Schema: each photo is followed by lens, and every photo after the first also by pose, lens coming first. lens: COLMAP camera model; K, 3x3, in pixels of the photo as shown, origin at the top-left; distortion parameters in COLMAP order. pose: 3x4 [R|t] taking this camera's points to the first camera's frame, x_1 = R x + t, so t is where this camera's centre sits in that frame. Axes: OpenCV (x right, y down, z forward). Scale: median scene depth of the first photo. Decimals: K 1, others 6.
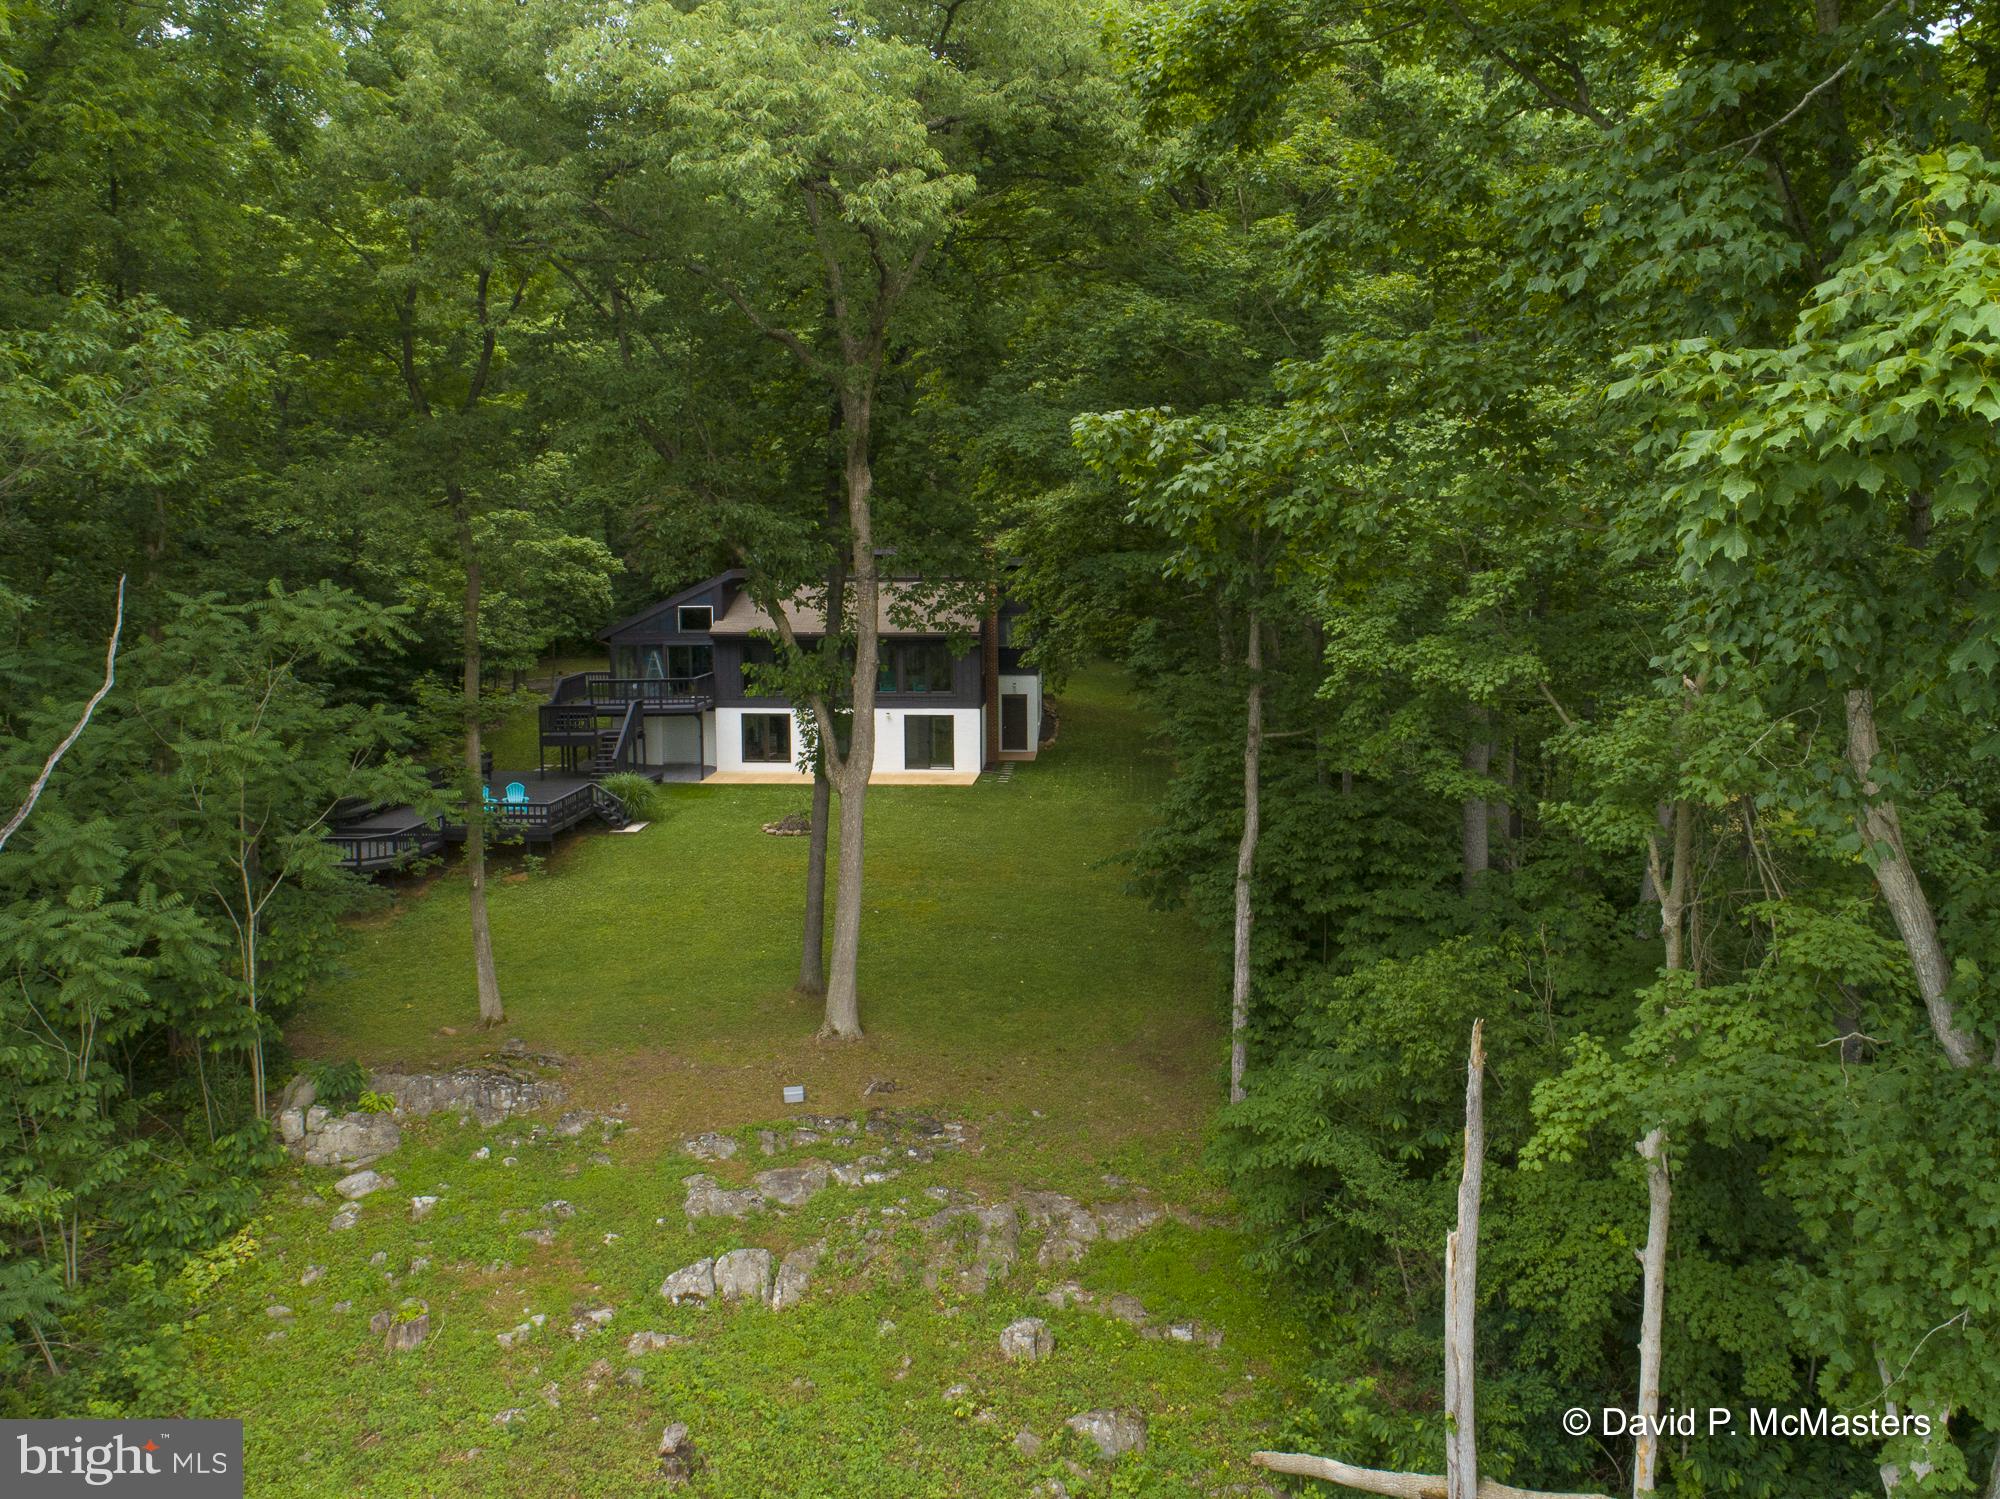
lens RADIAL K [[1642.3, 0, 1050.2], [0, 1642.3, 668.5], [0, 0, 1]] dist [-0.015186, 0.006253]
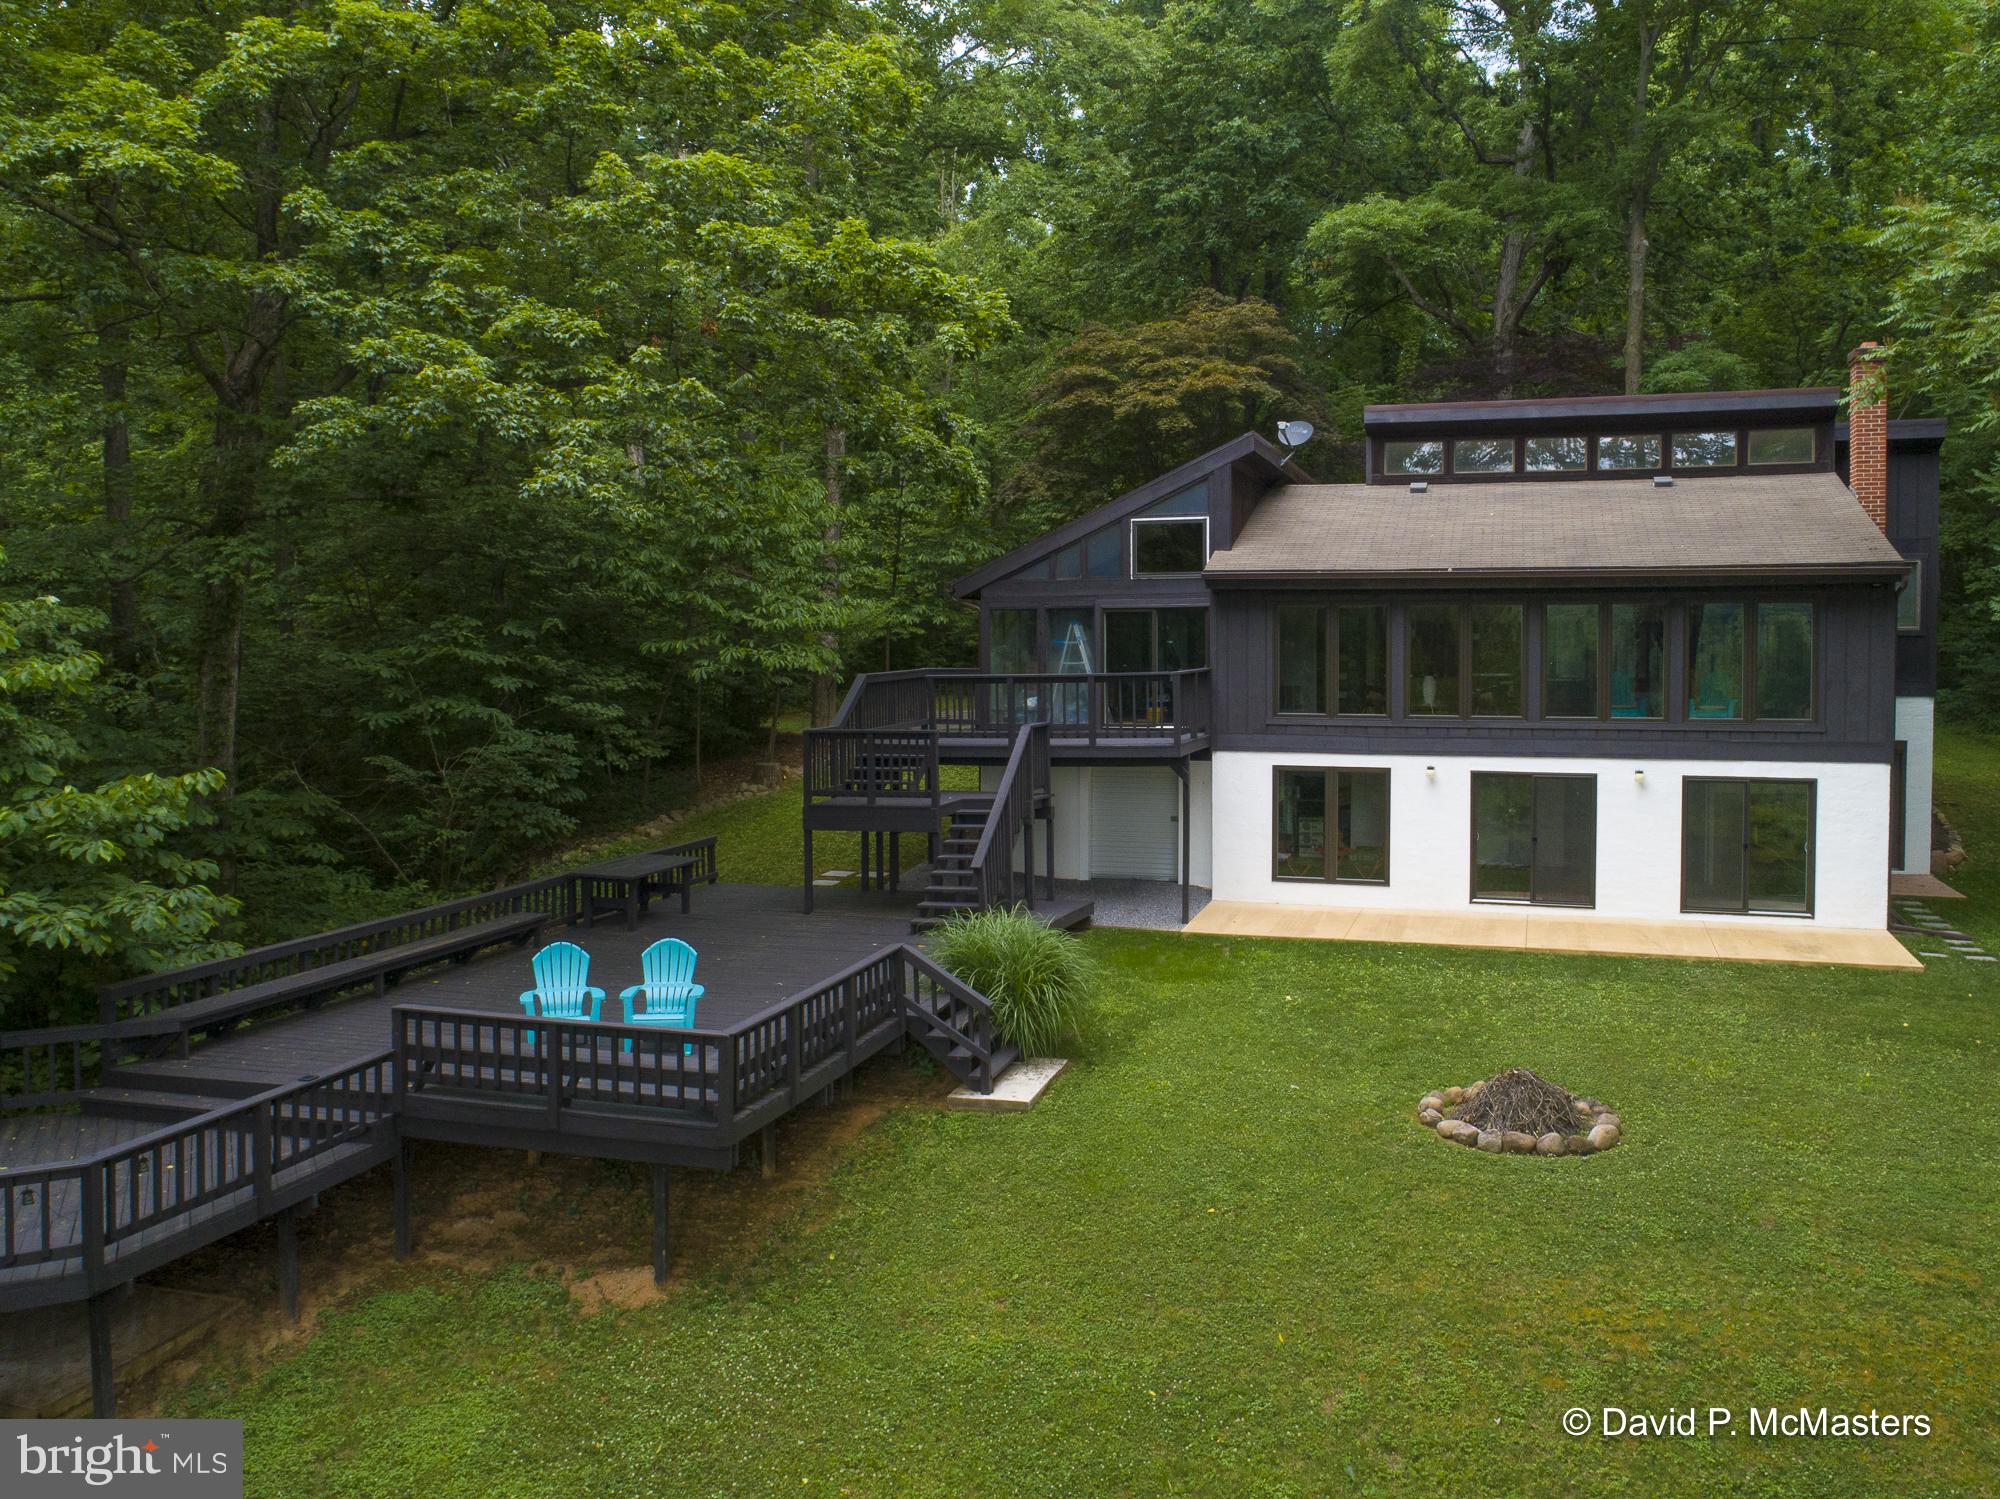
lens RADIAL K [[1547.5, 0, 1042.5], [0, 1547.5, 710.0], [0, 0, 1]] dist [-0.013148, 0.003654]
pose [[0.971817, 0.011038, -0.235476, -0.303375], [-0.019789, 0.999197, -0.034831, 0.055920], [0.234903, 0.038509, 0.971256, 1.190405]]
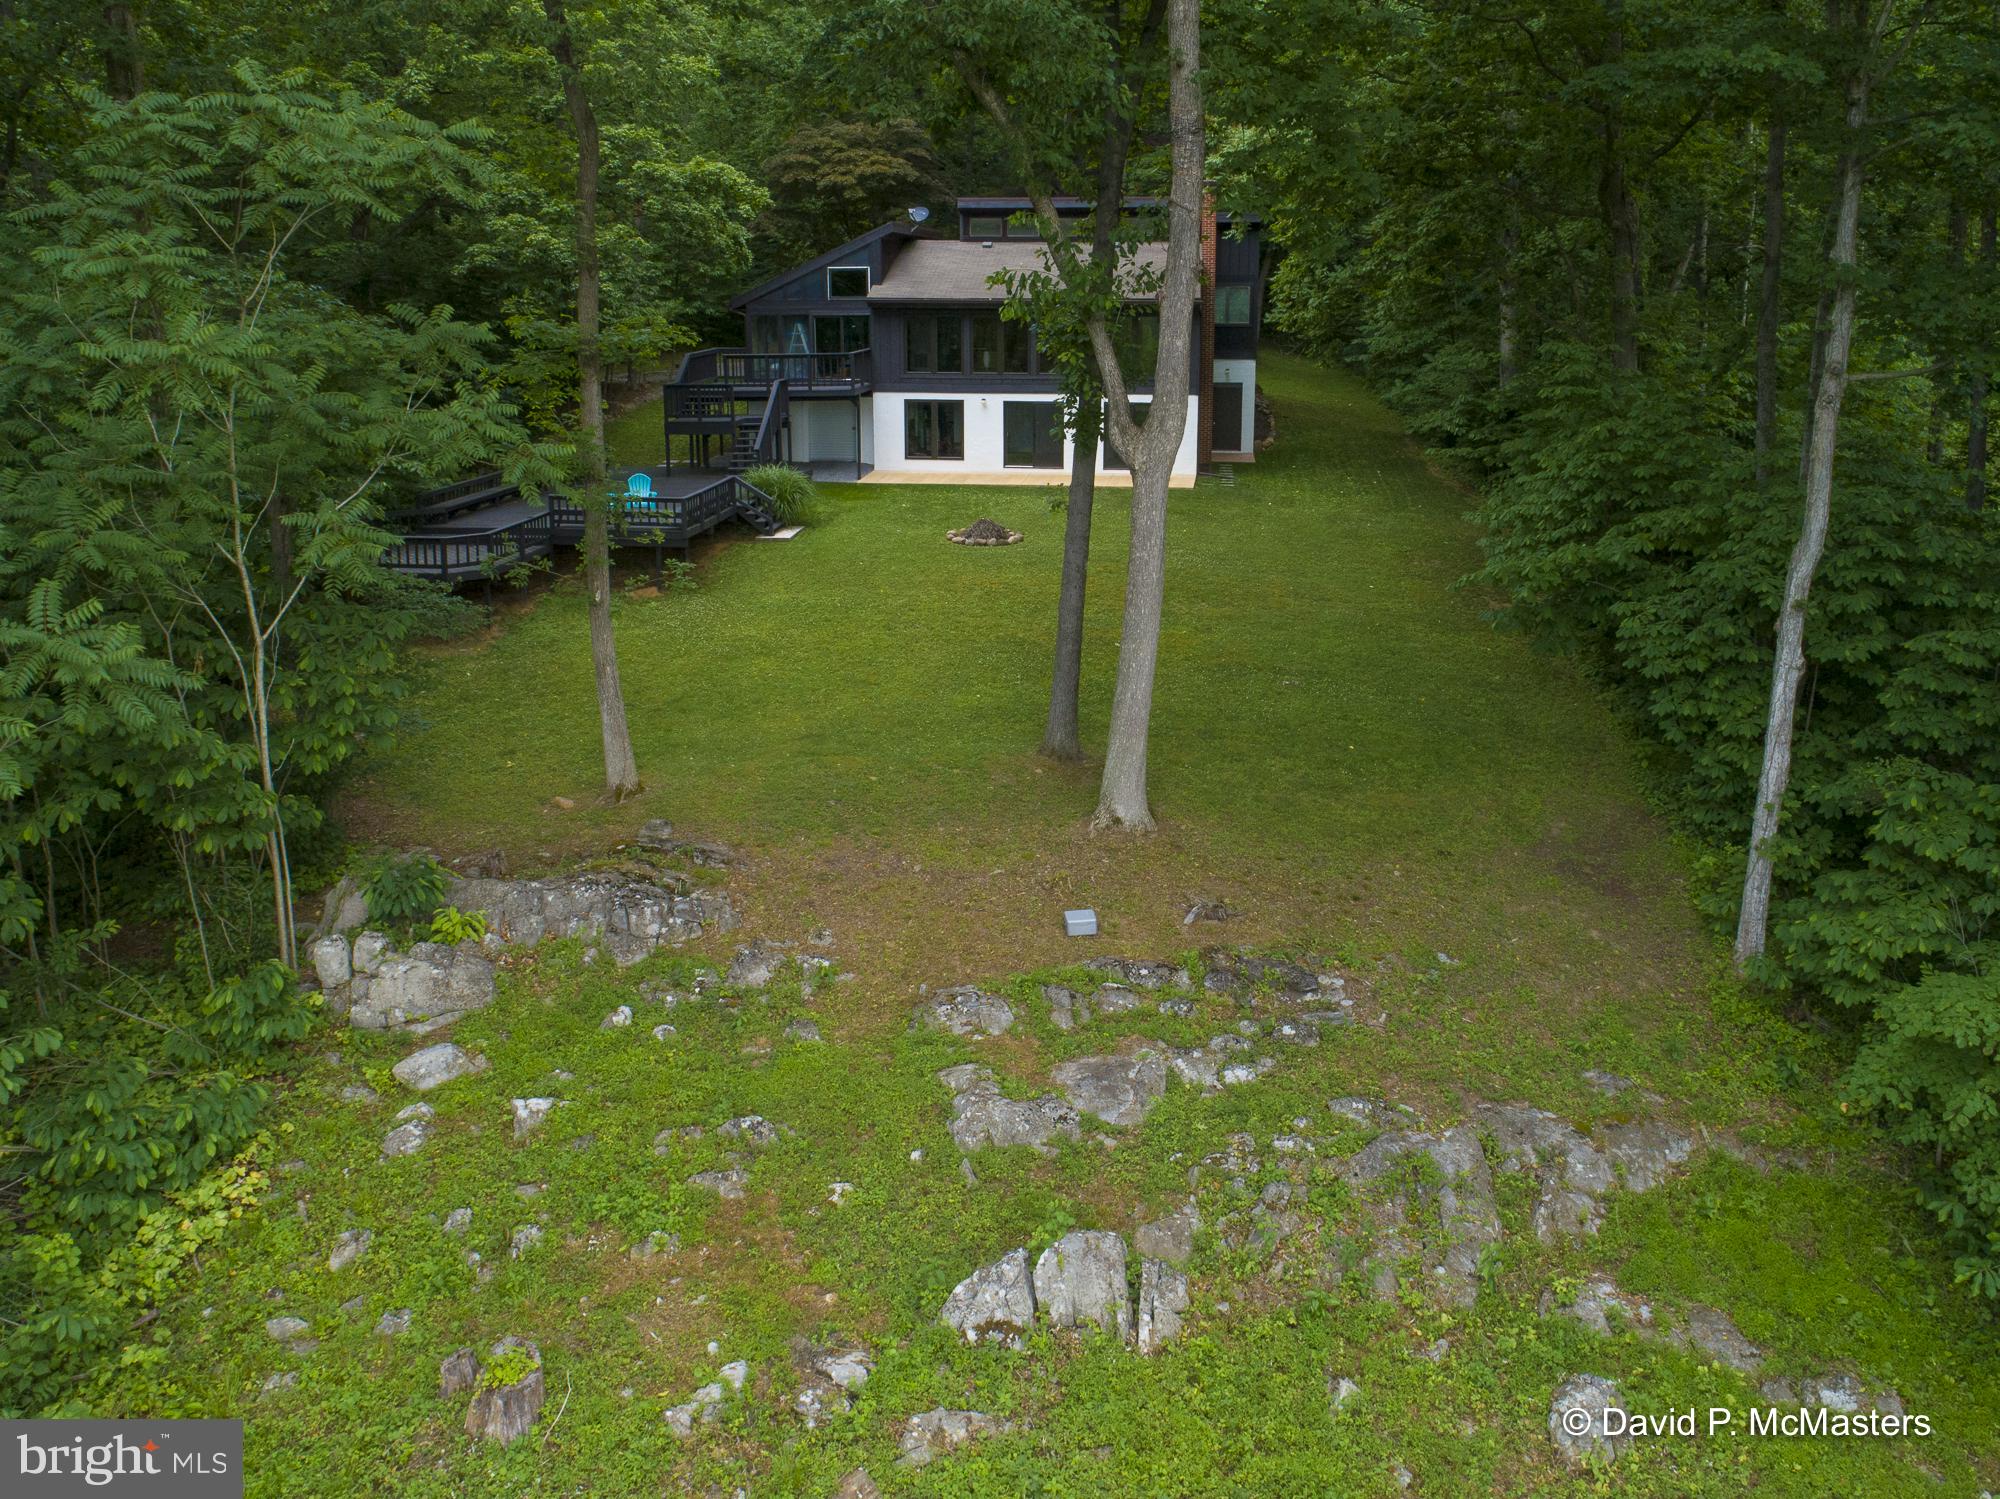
lens RADIAL K [[1598.8, 0, 1018.0], [0, 1598.8, 545.3], [0, 0, 1]] dist [-0.012917, -0.004106]
pose [[0.997558, 0.013835, -0.068463, -0.151519], [-0.007714, 0.996013, 0.088878, 0.056885], [0.069419, -0.088133, 0.993687, 0.407101]]
